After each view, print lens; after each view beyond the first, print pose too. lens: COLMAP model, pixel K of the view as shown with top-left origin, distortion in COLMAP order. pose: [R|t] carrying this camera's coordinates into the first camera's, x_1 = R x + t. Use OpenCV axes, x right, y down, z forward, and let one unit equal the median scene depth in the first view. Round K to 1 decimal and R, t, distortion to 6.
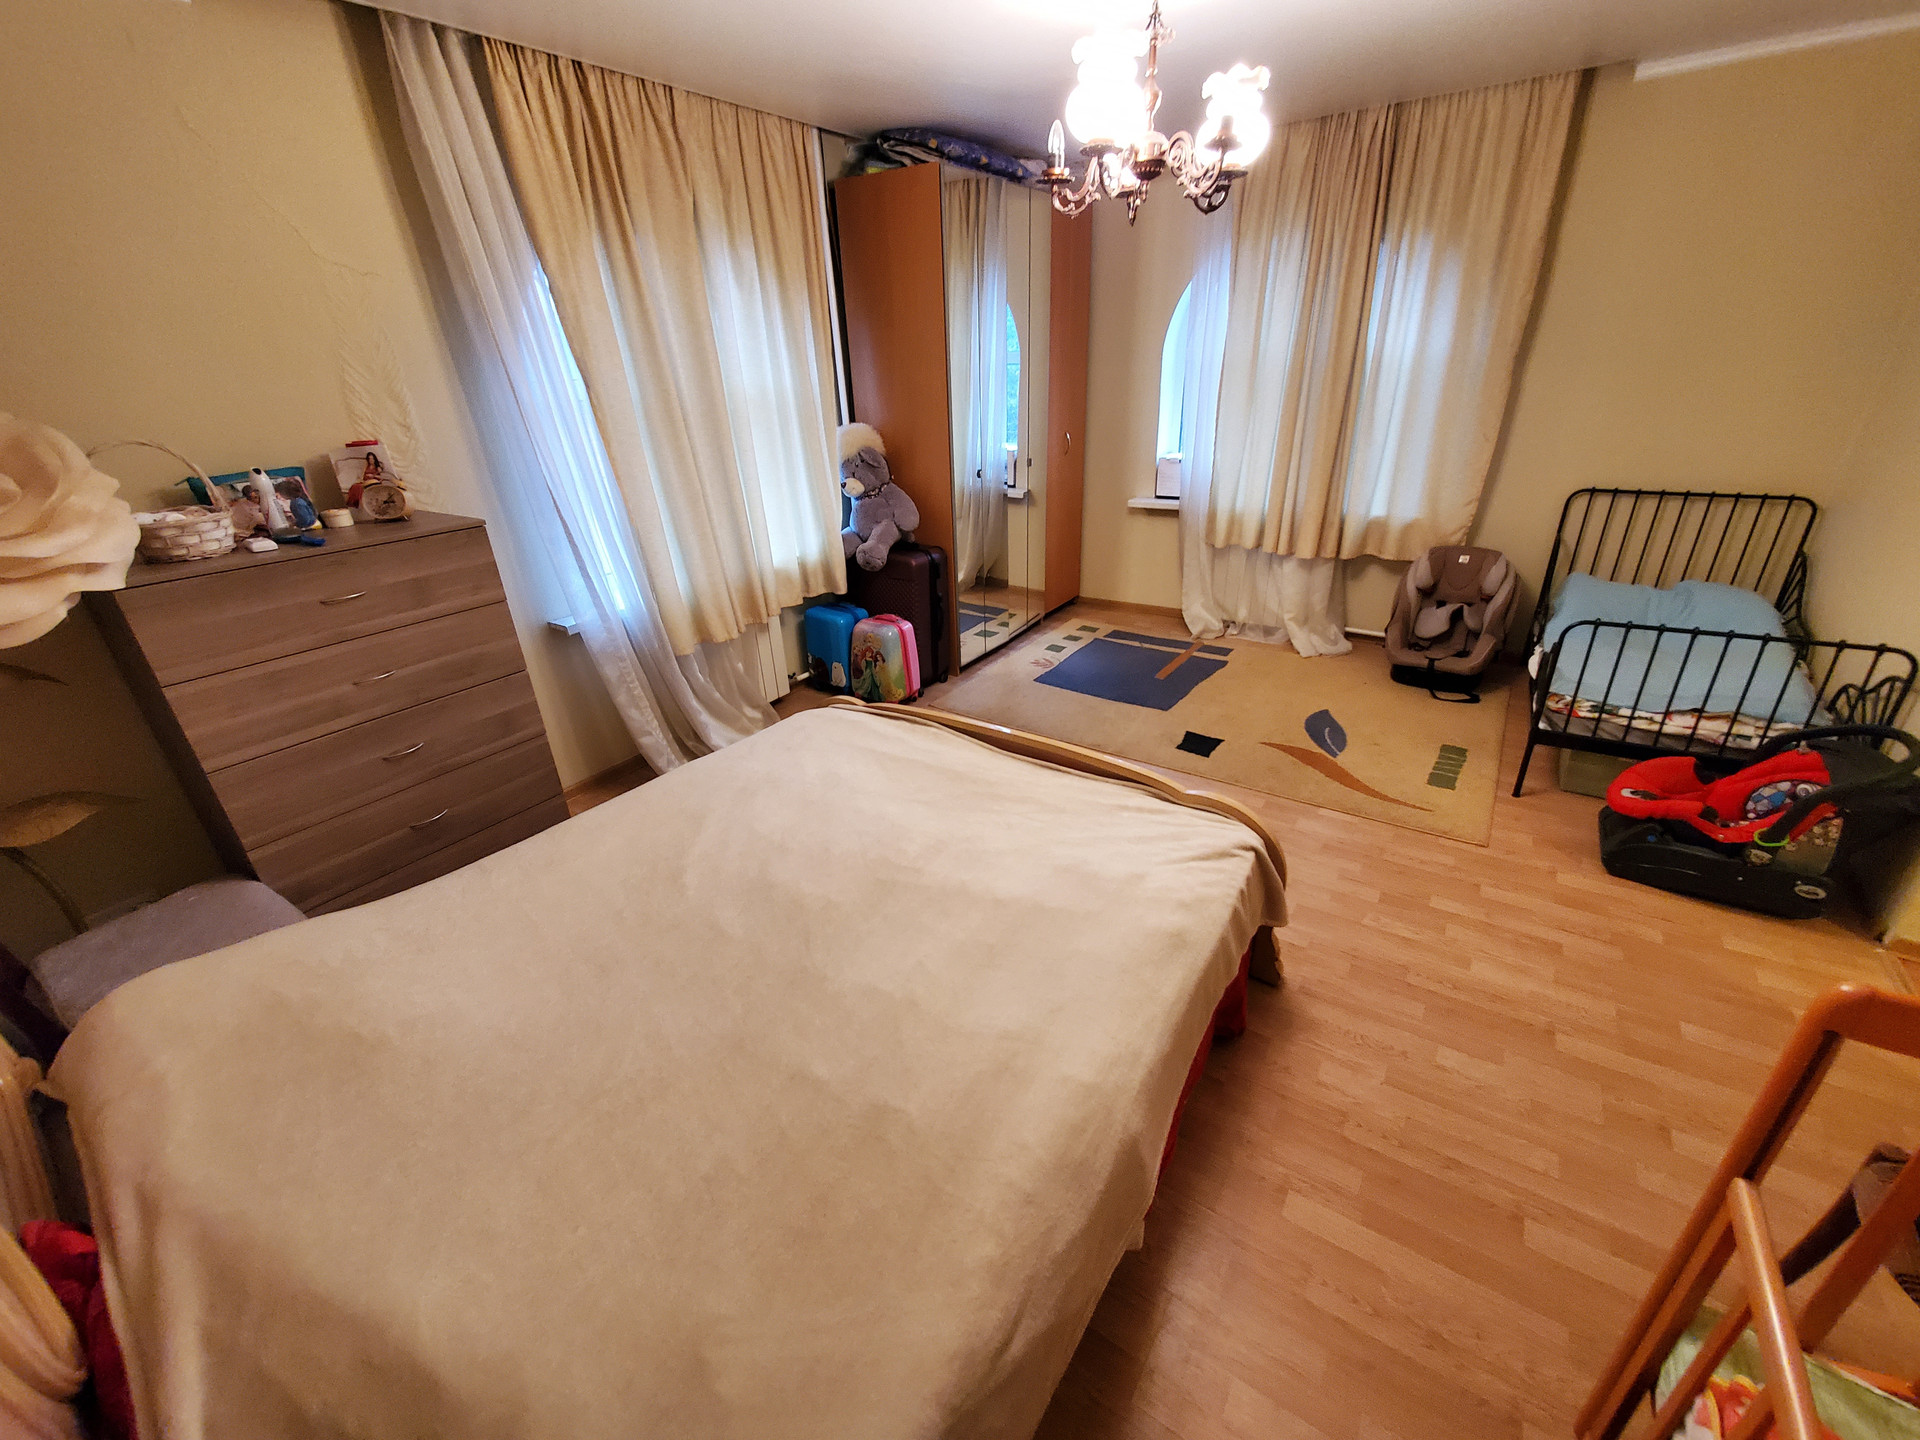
lens RADIAL K [[764.2, 0, 960.0], [0, 764.2, 720.0], [0, 0, 1]] dist [0.007939, -0.006339]
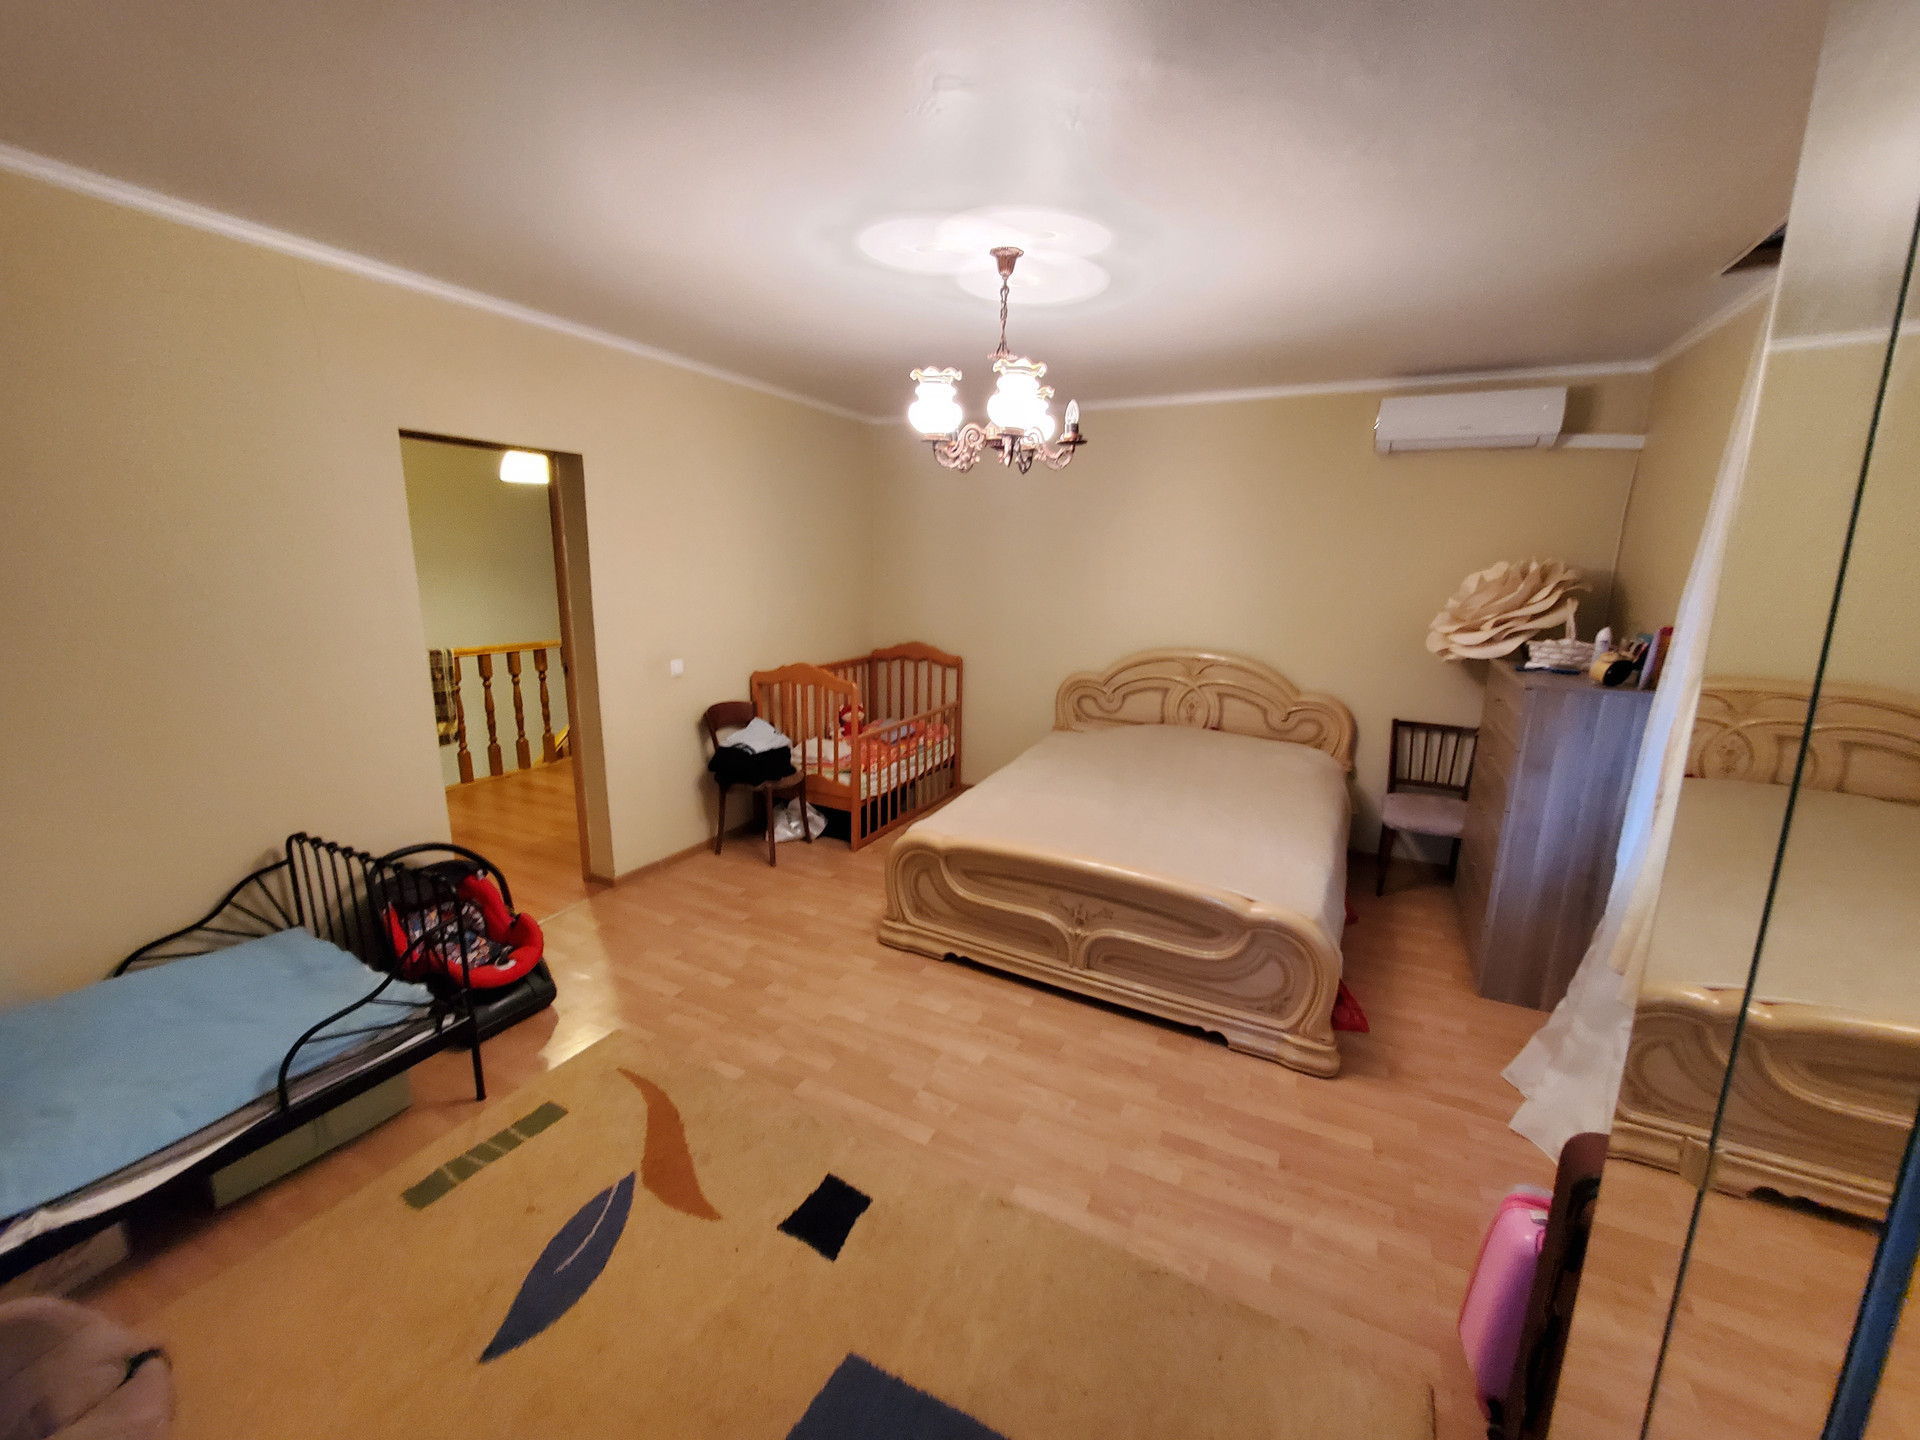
lens RADIAL K [[764.2, 0, 960.0], [0, 764.2, 720.0], [0, 0, 1]] dist [0.007939, -0.006339]
pose [[-0.991149, 0.071158, -0.112070, 0.289069], [-0.012699, 0.789511, 0.613604, -0.674629], [0.132144, 0.609597, -0.781620, 1.394463]]
